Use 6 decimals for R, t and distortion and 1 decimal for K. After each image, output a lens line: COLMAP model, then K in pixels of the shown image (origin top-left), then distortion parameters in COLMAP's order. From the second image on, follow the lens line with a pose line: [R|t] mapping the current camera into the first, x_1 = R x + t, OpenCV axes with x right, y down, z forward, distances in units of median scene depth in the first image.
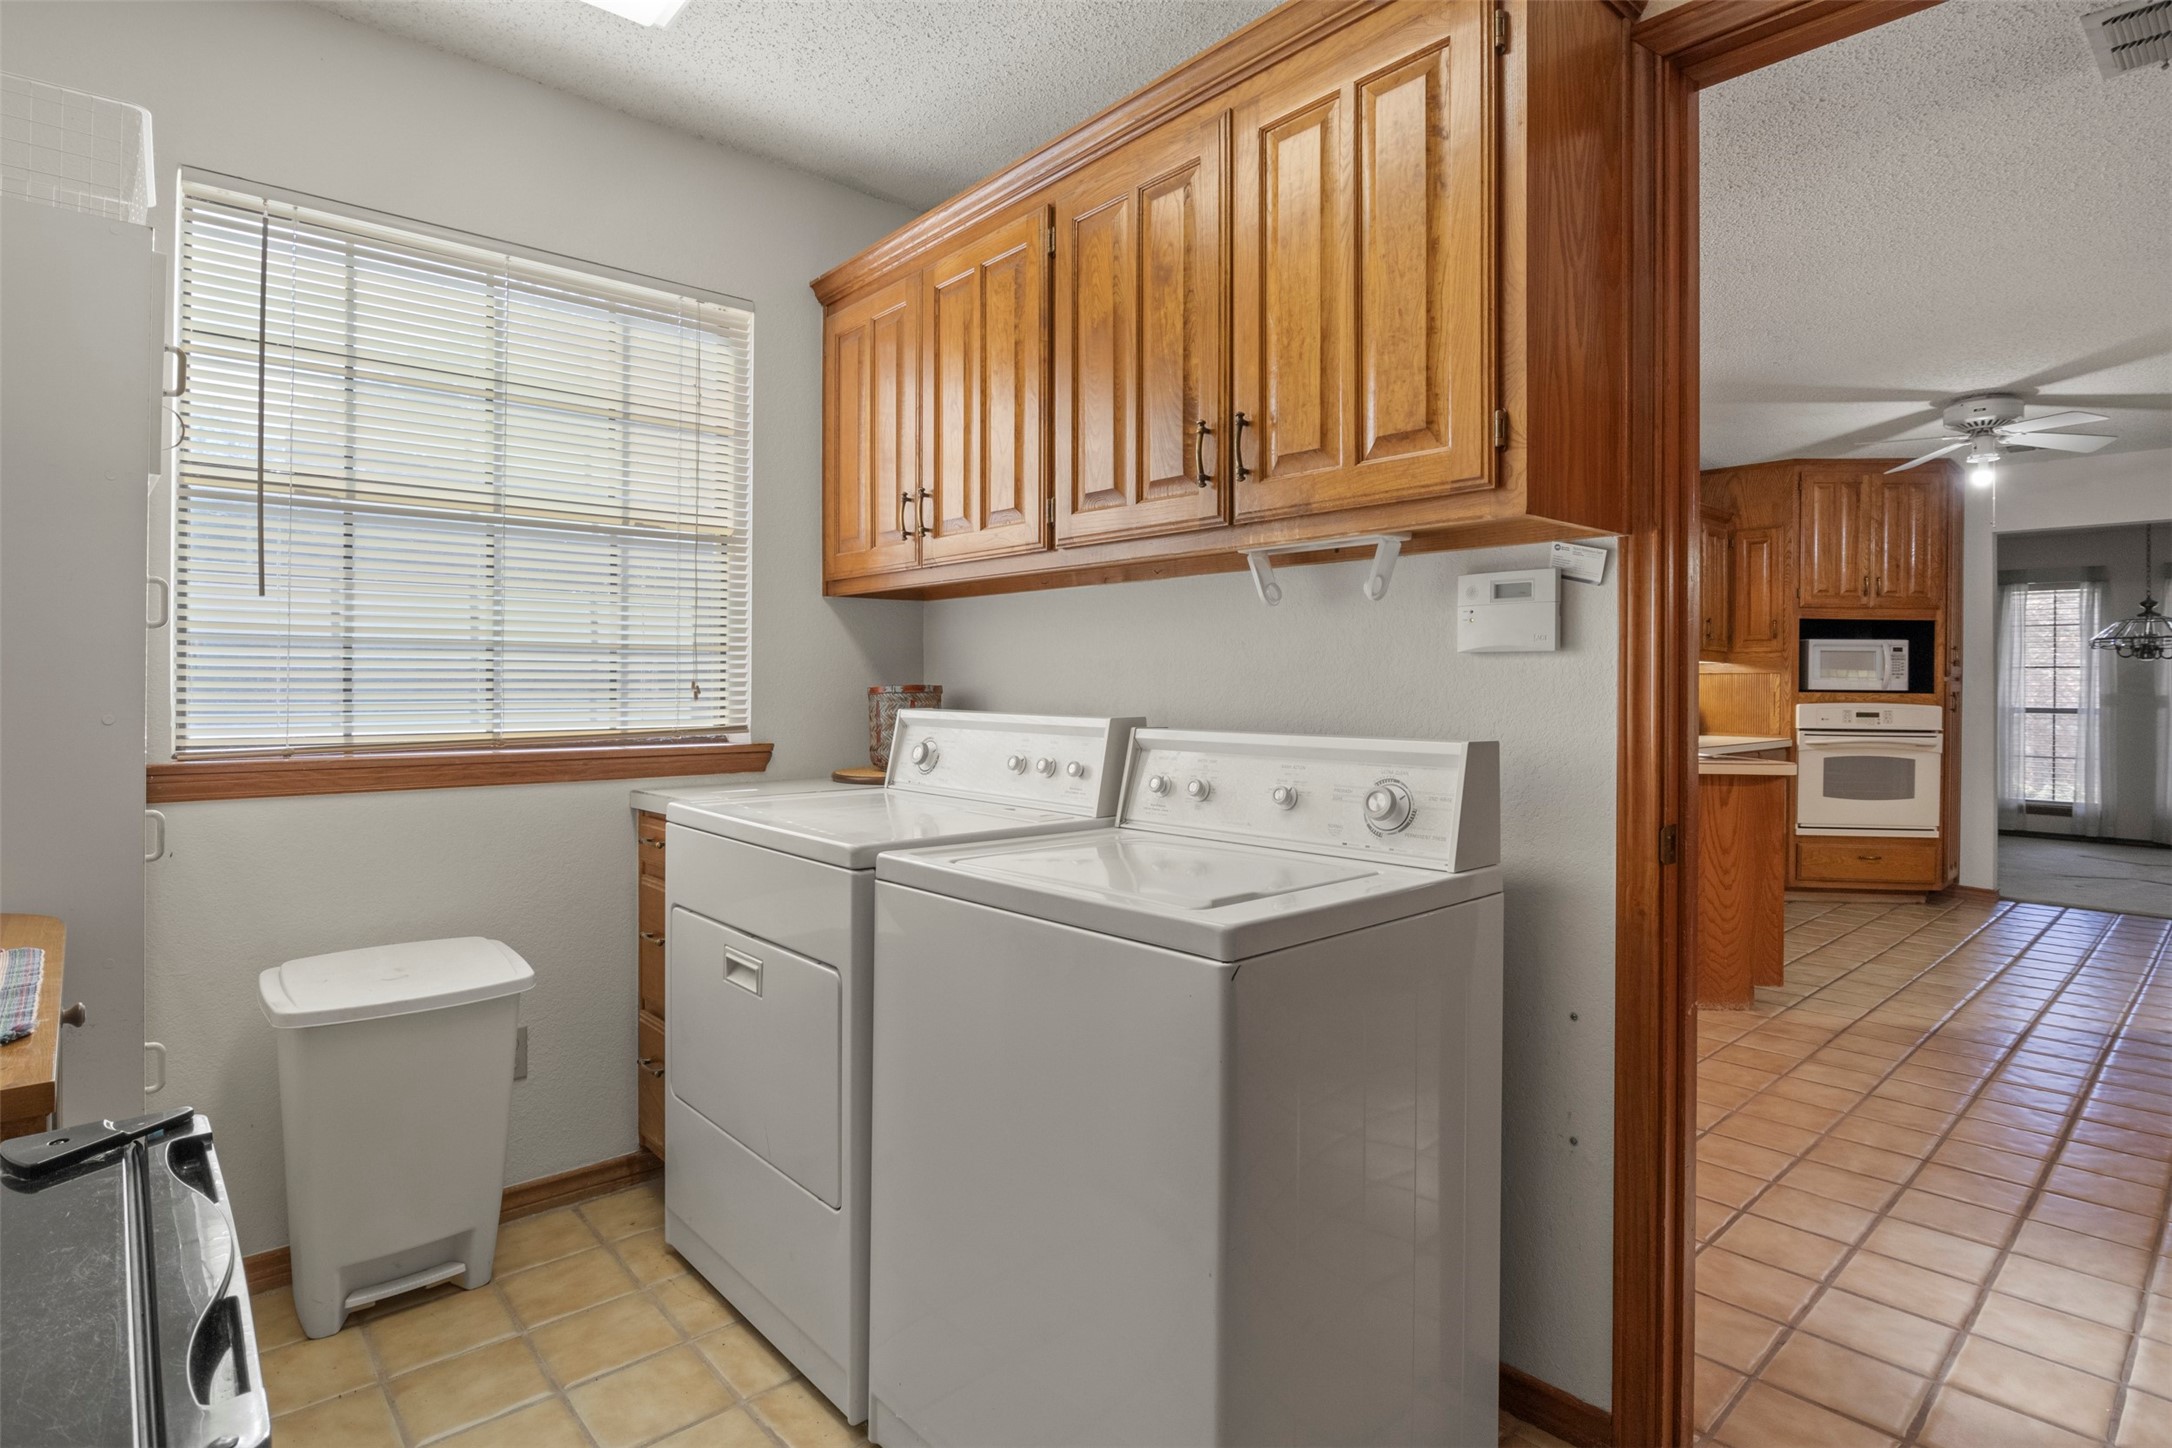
lens RADIAL K [[1091.4, 0, 1066.9], [0, 1091.4, 687.6], [0, 0, 1]] dist [-0.010101, -0.003769]
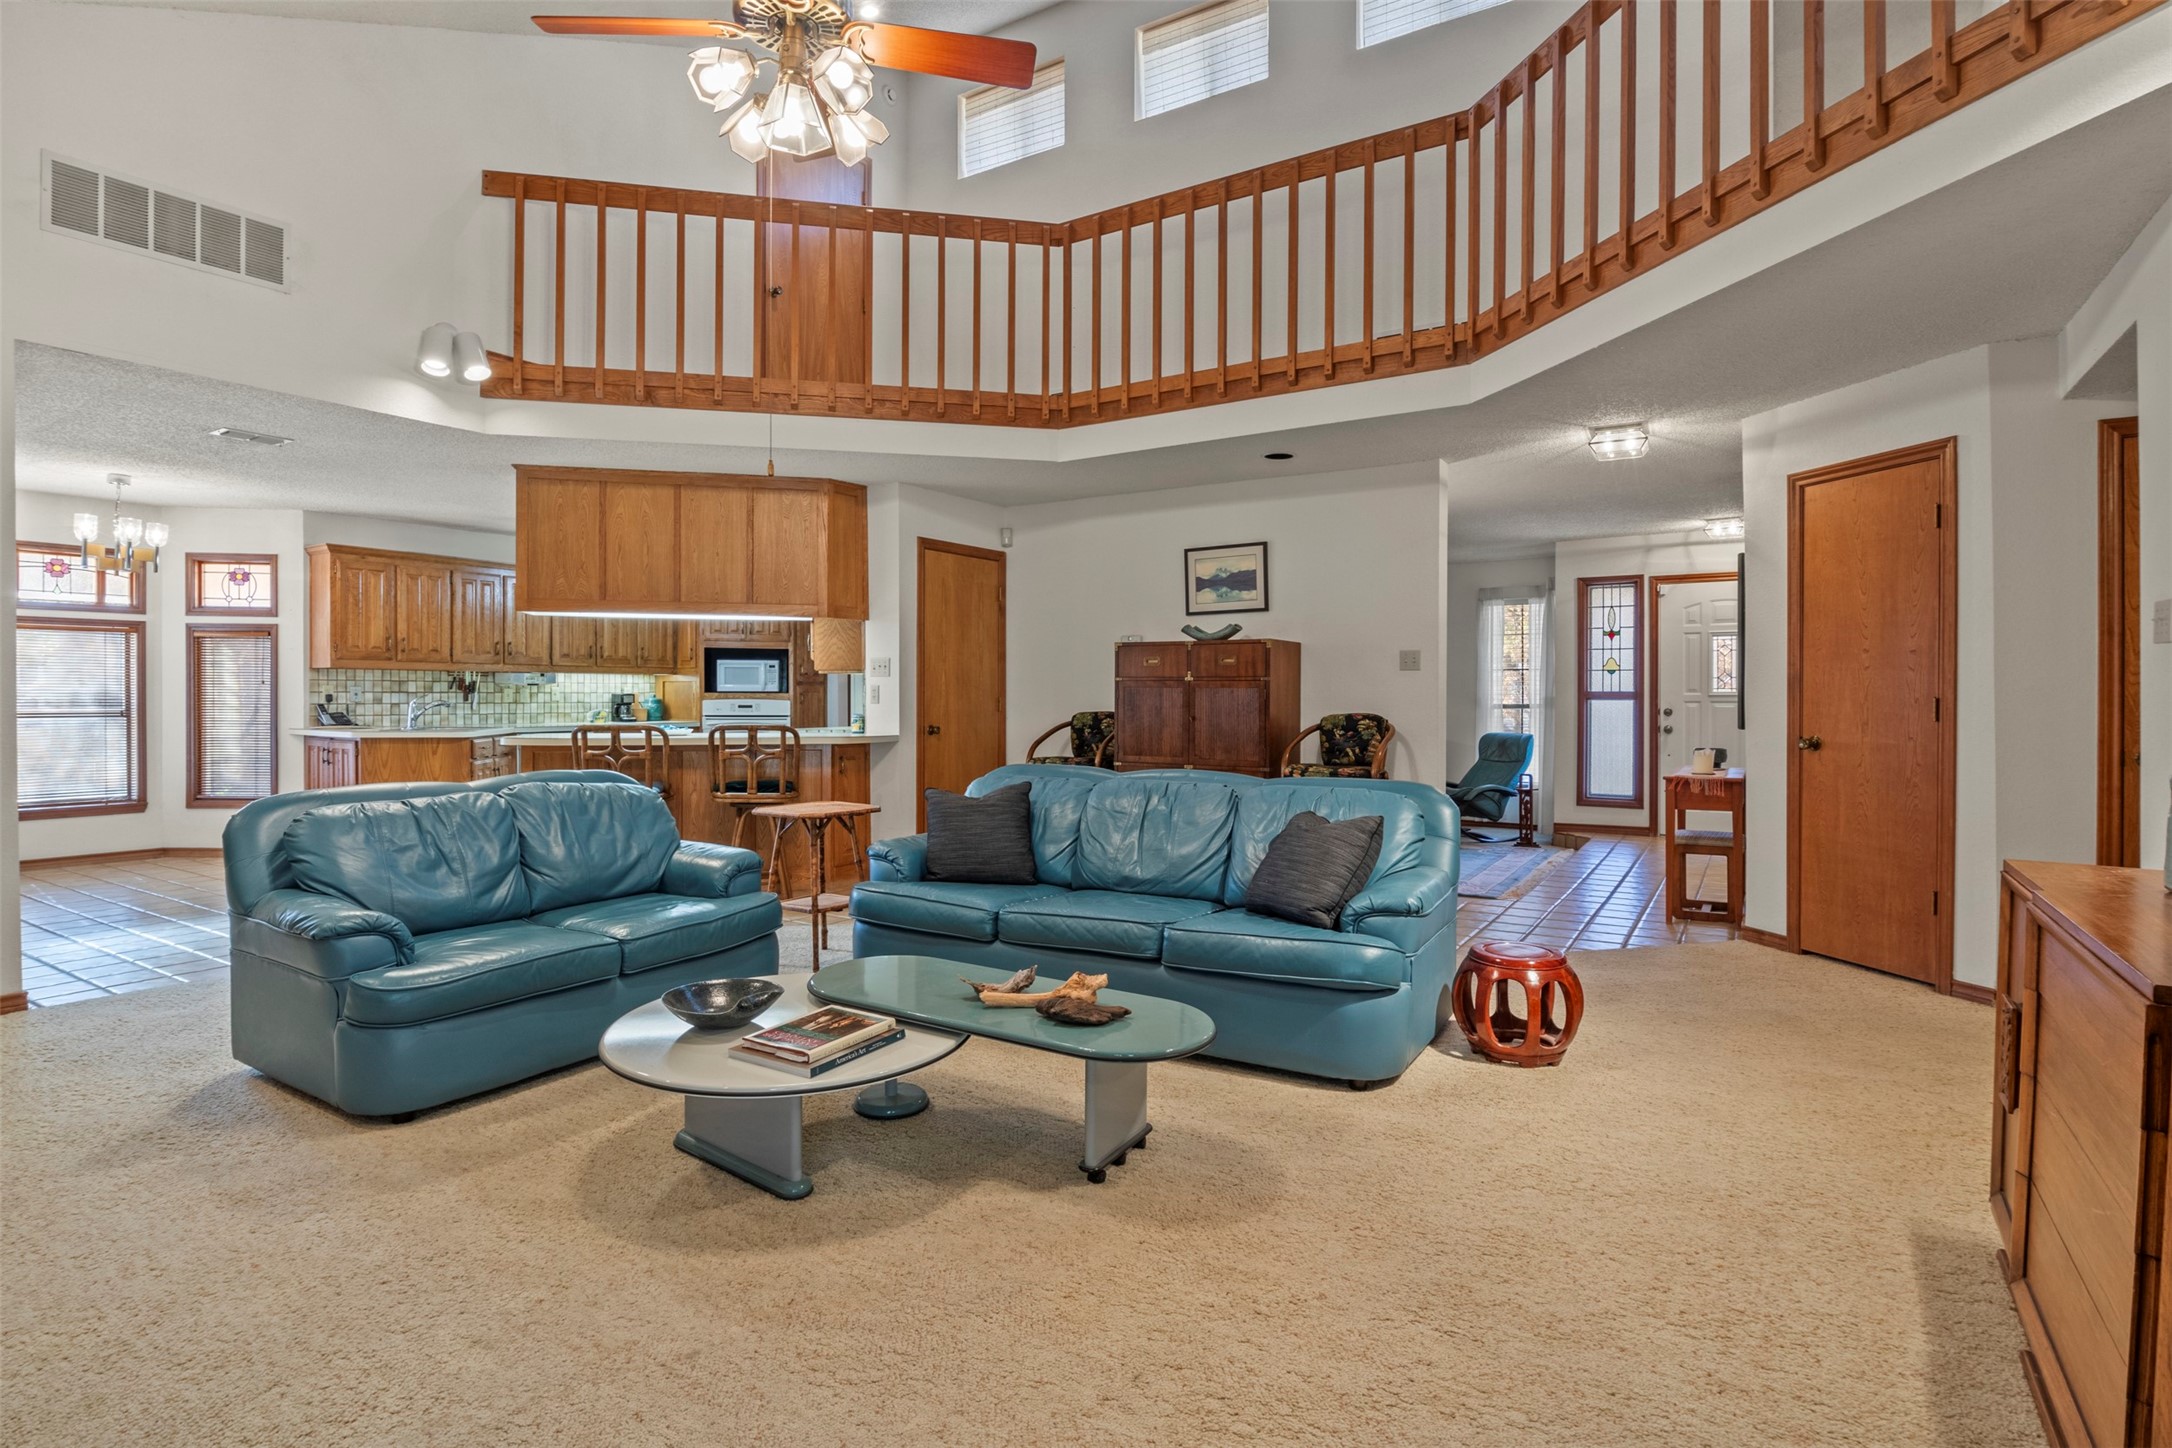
lens RADIAL K [[1091.4, 0, 1080.3], [0, 1091.4, 703.2], [0, 0, 1]] dist [-0.010101, -0.003769]
pose [[0.959492, -0.010060, 0.281555, 0.757514], [0.006853, 0.999900, 0.012373, 0.003436], [-0.281651, -0.009942, 0.959465, -0.719206]]
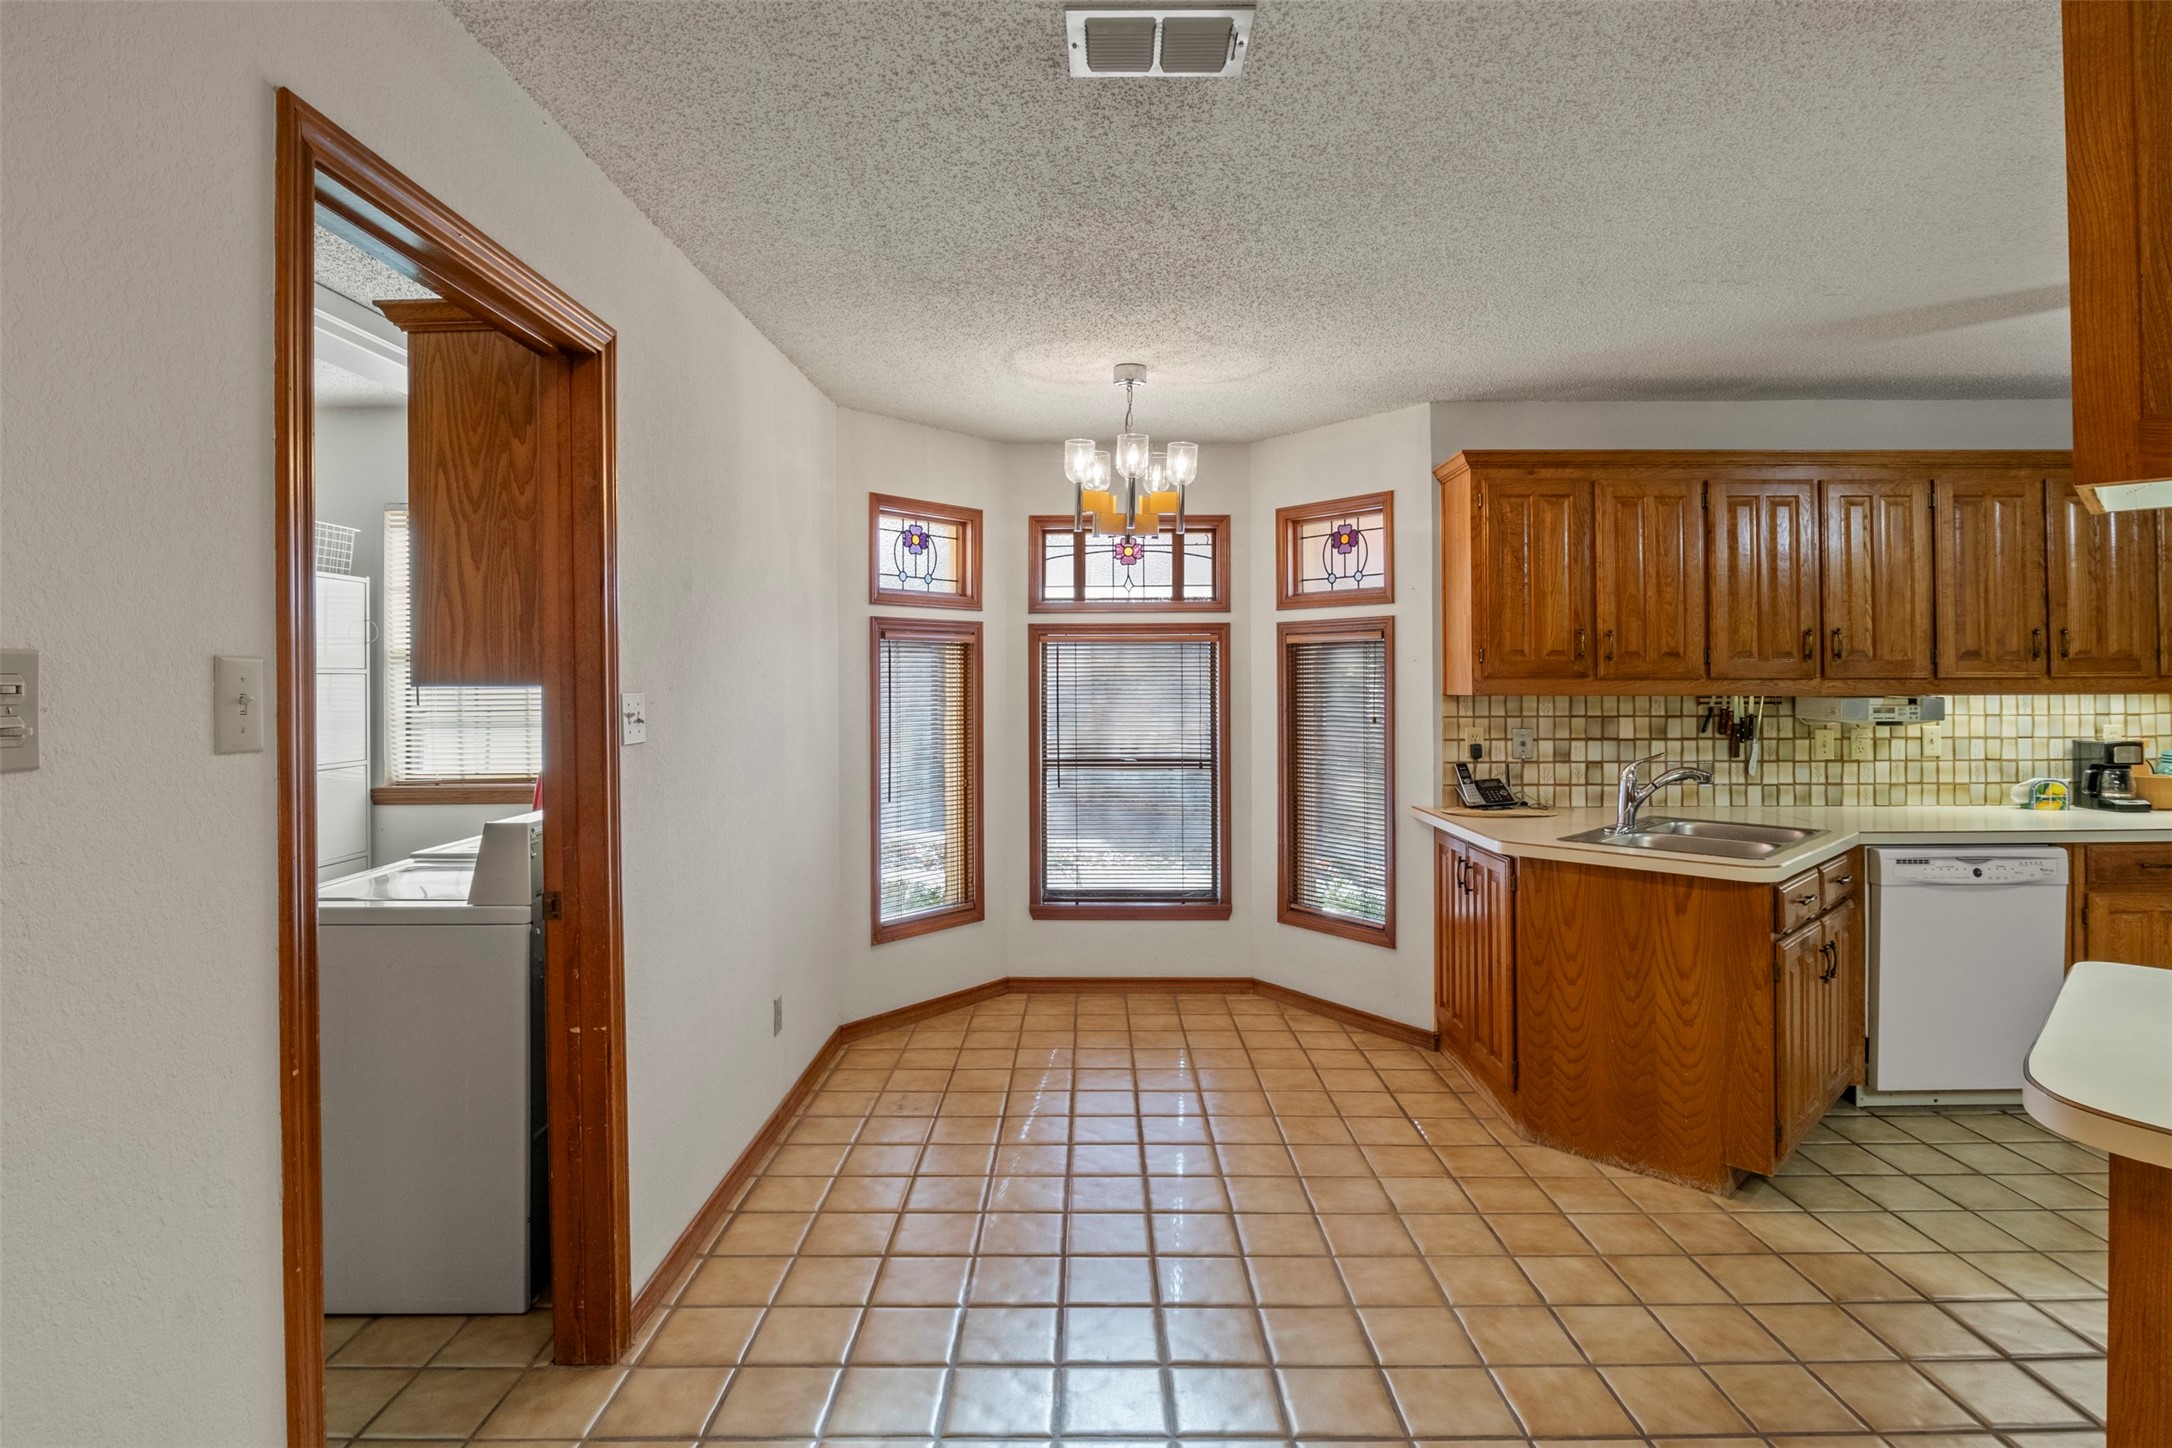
lens RADIAL K [[1091.4, 0, 1081.1], [0, 1091.4, 674.0], [0, 0, 1]] dist [-0.010101, -0.003769]
pose [[0.746887, -0.018967, -0.664680, 0.531301], [0.011630, 0.999813, -0.015462, -0.033857], [0.664849, 0.003818, 0.746968, 0.105410]]
